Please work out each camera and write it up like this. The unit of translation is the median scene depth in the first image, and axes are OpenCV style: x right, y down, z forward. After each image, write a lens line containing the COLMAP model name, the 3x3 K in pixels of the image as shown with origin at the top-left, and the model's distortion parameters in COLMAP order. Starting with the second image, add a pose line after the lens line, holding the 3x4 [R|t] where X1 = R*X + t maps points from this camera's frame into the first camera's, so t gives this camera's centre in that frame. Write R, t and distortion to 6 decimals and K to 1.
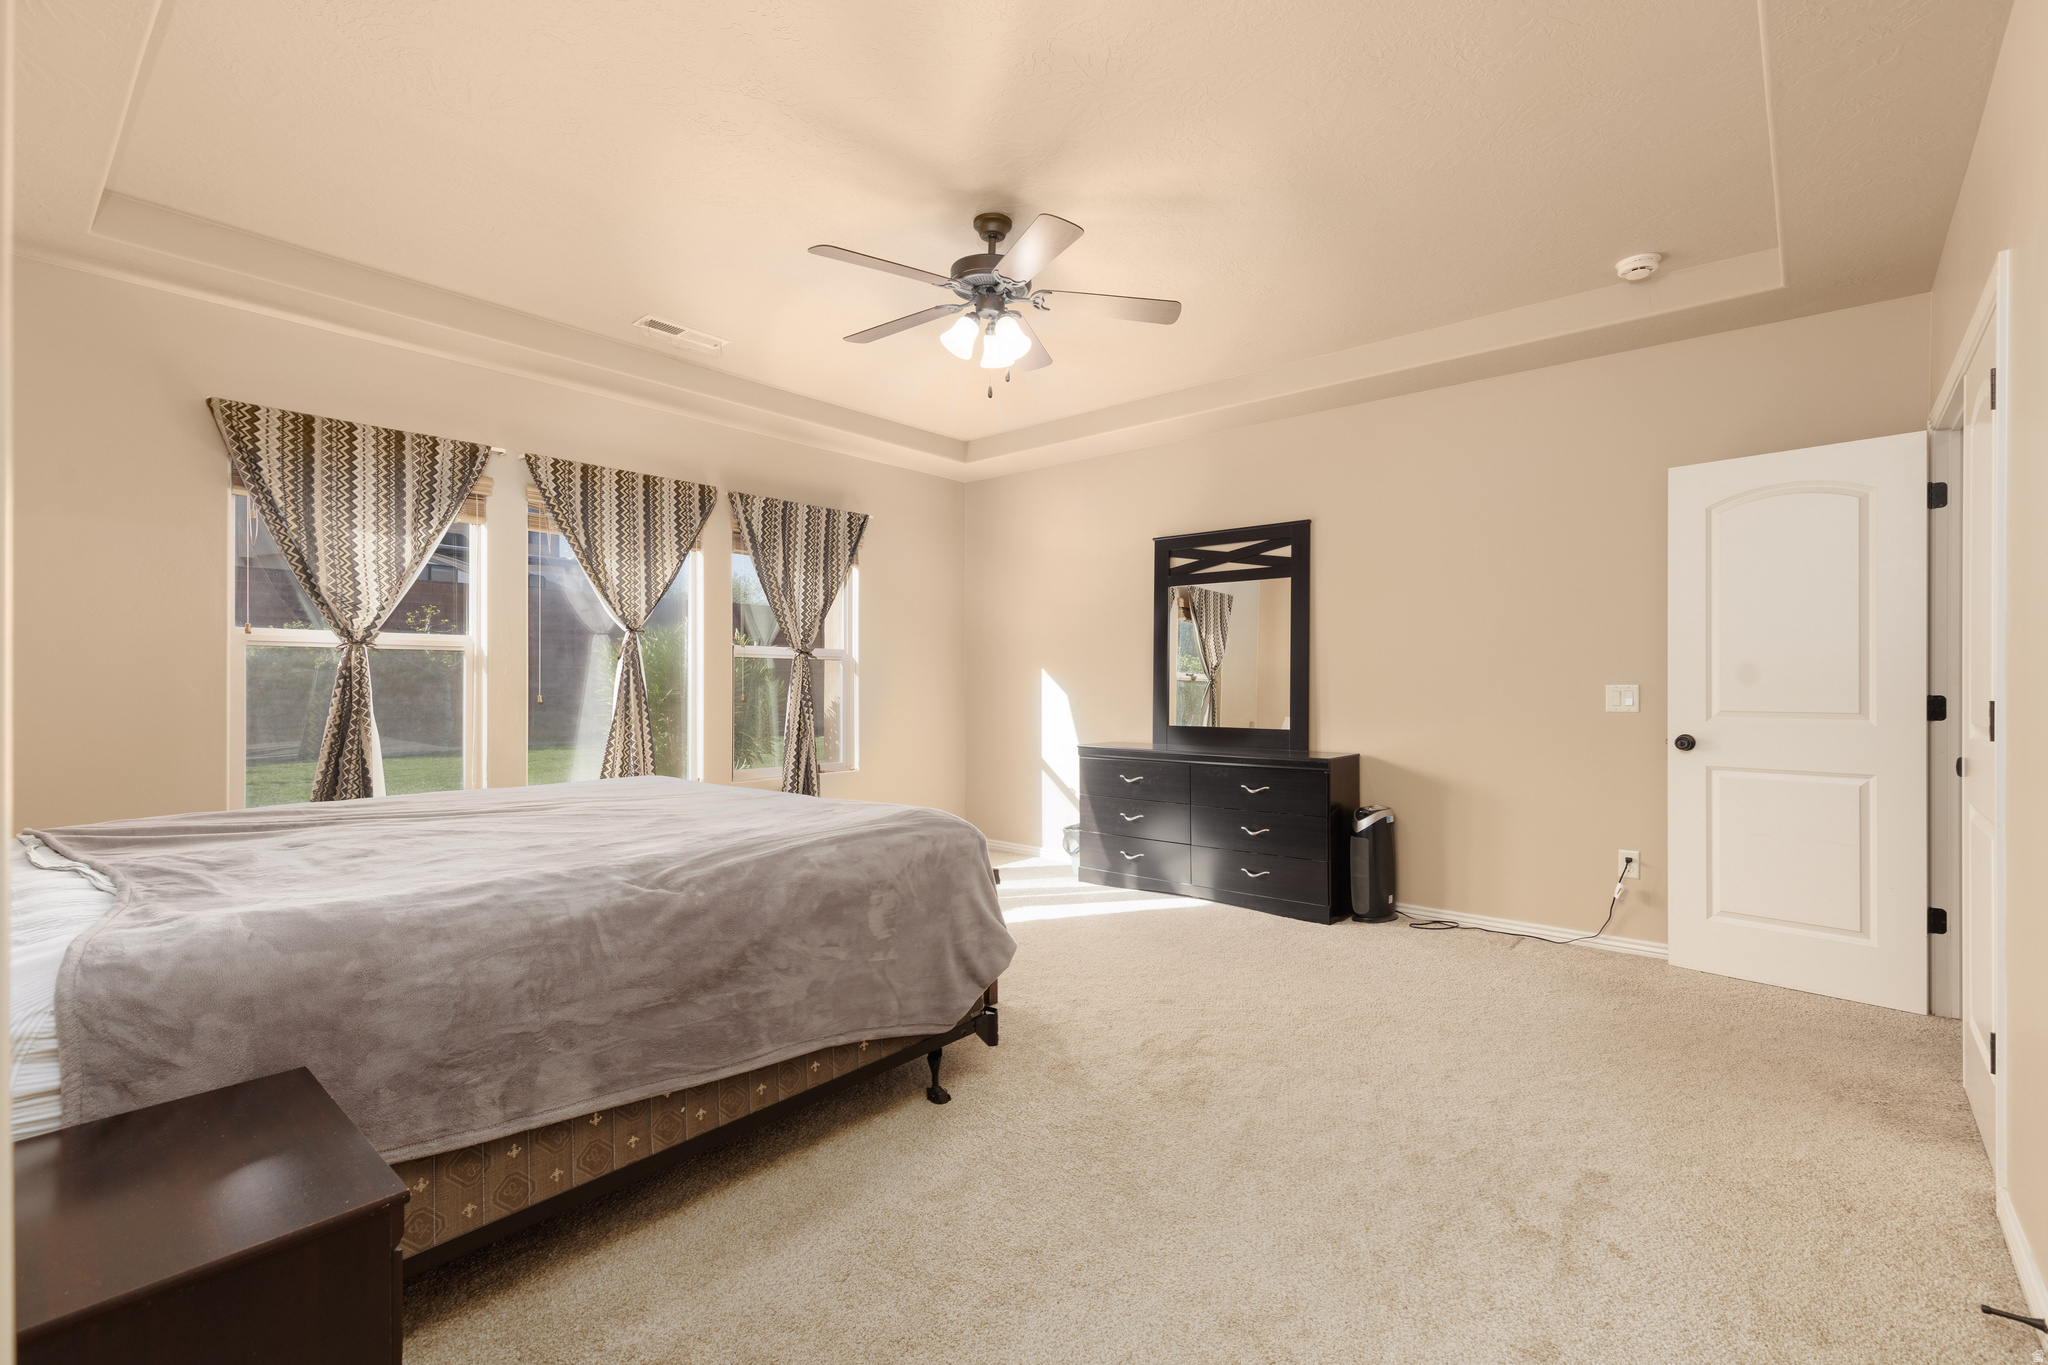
lens RADIAL K [[916.6, 0, 1017.6], [0, 916.6, 680.1], [0, 0, 1]] dist [0.008874, -0.001176]
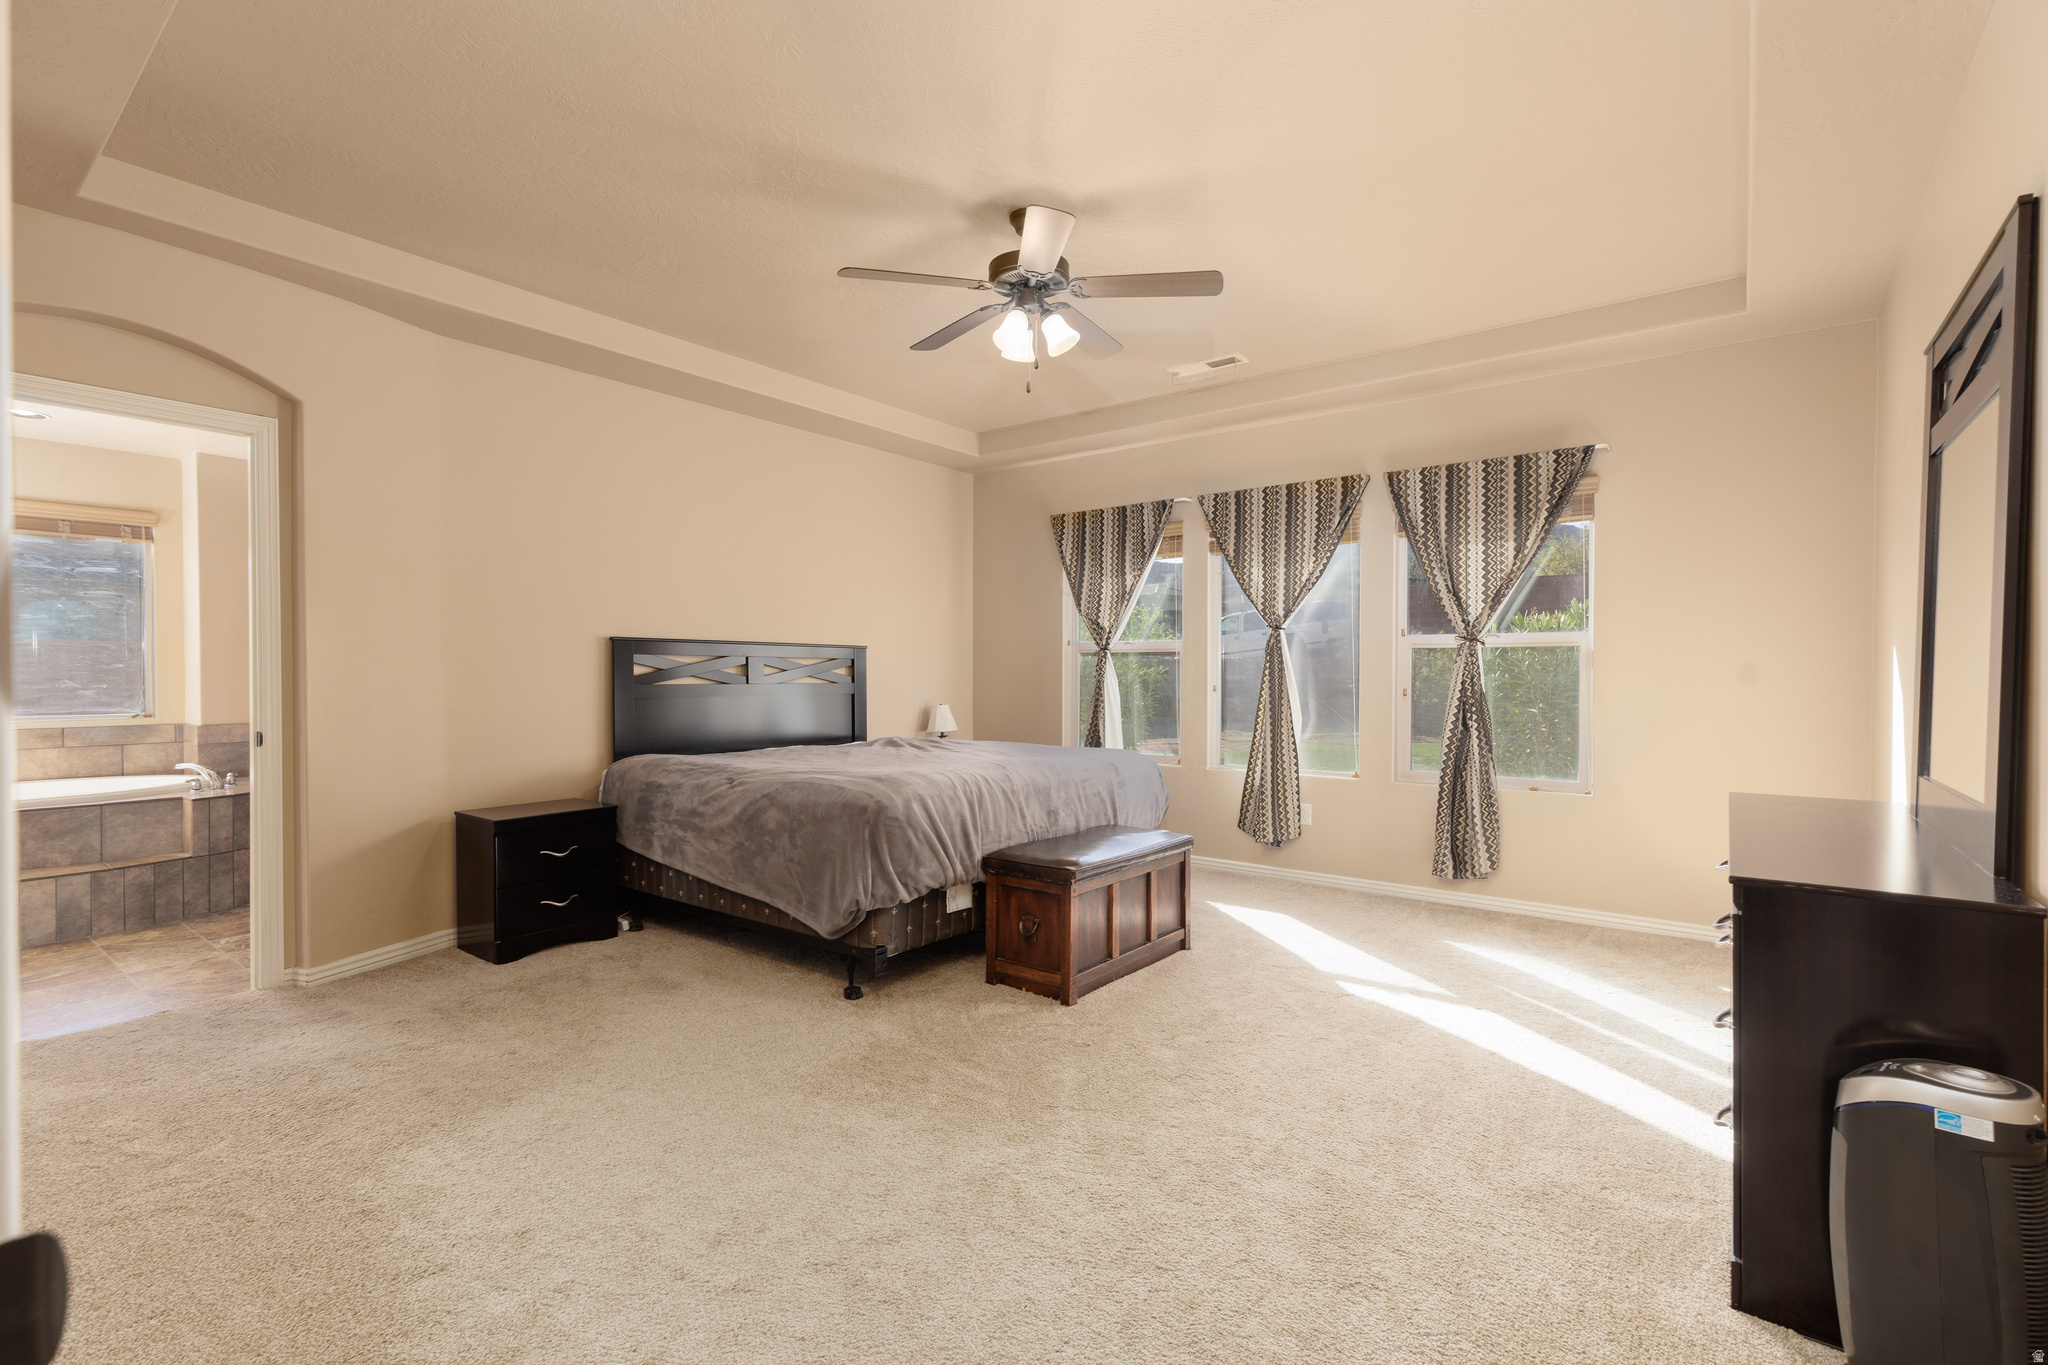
lens RADIAL K [[916.6, 0, 1020.7], [0, 916.6, 681.4], [0, 0, 1]] dist [0.008874, -0.001176]
pose [[0.052023, 0.004033, -0.998638, 0.666057], [-0.000892, 0.999992, 0.003992, 0.003832], [0.998646, 0.000683, 0.052026, 0.640895]]
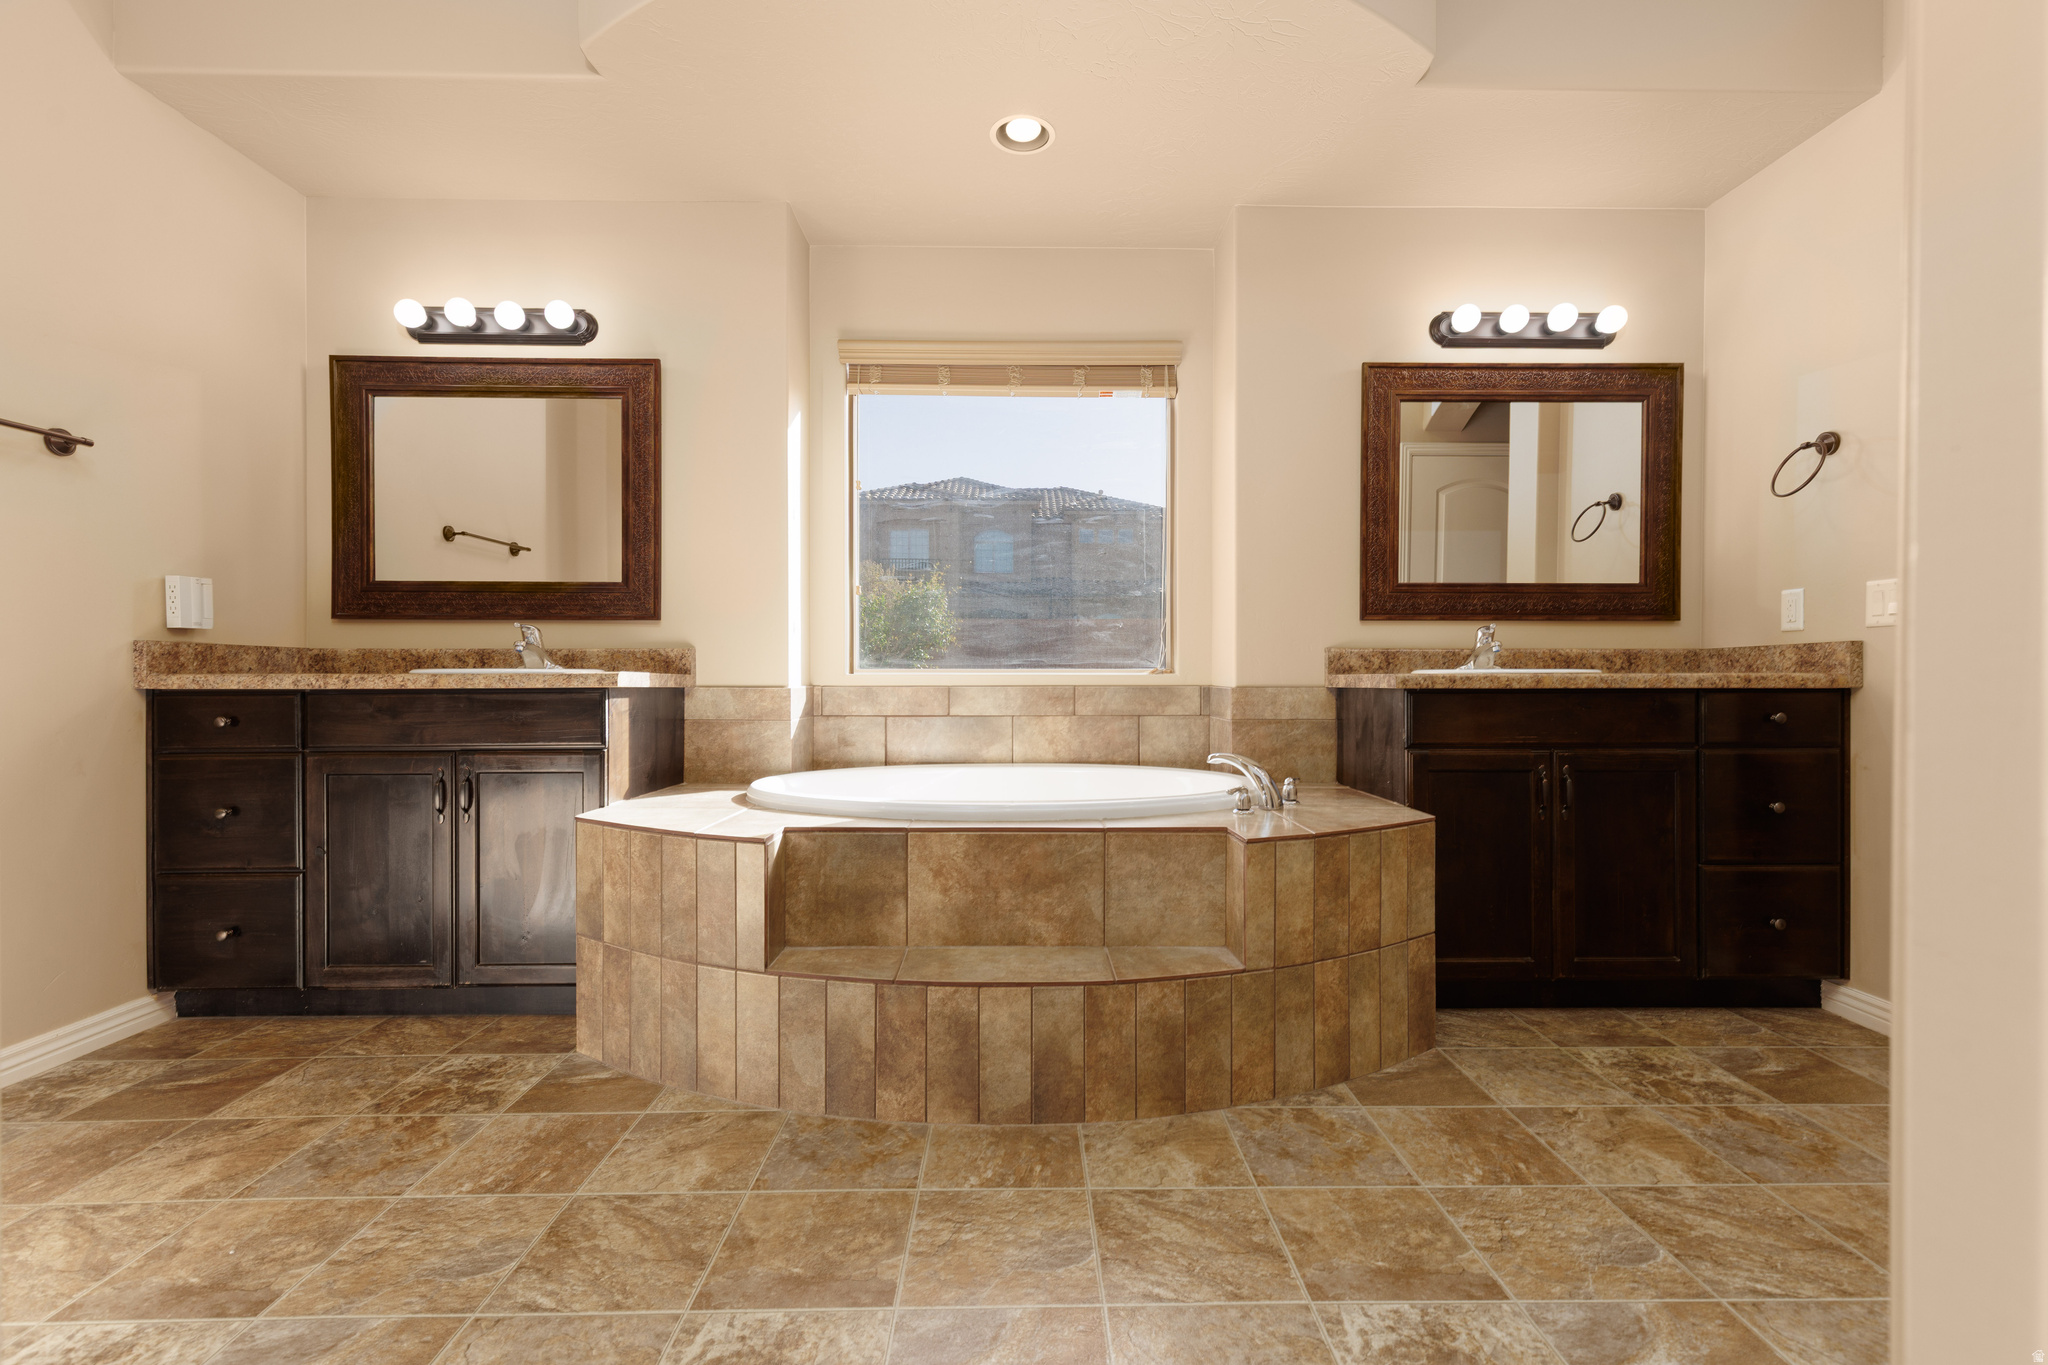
lens RADIAL K [[916.6, 0, 1033.5], [0, 916.6, 680.4], [0, 0, 1]] dist [0.008874, -0.001176]
pose [[-0.745325, -0.001451, -0.666700, 0.367700], [-0.005344, 0.999979, 0.003798, 0.028405], [0.666680, 0.006394, -0.745317, 0.382107]]
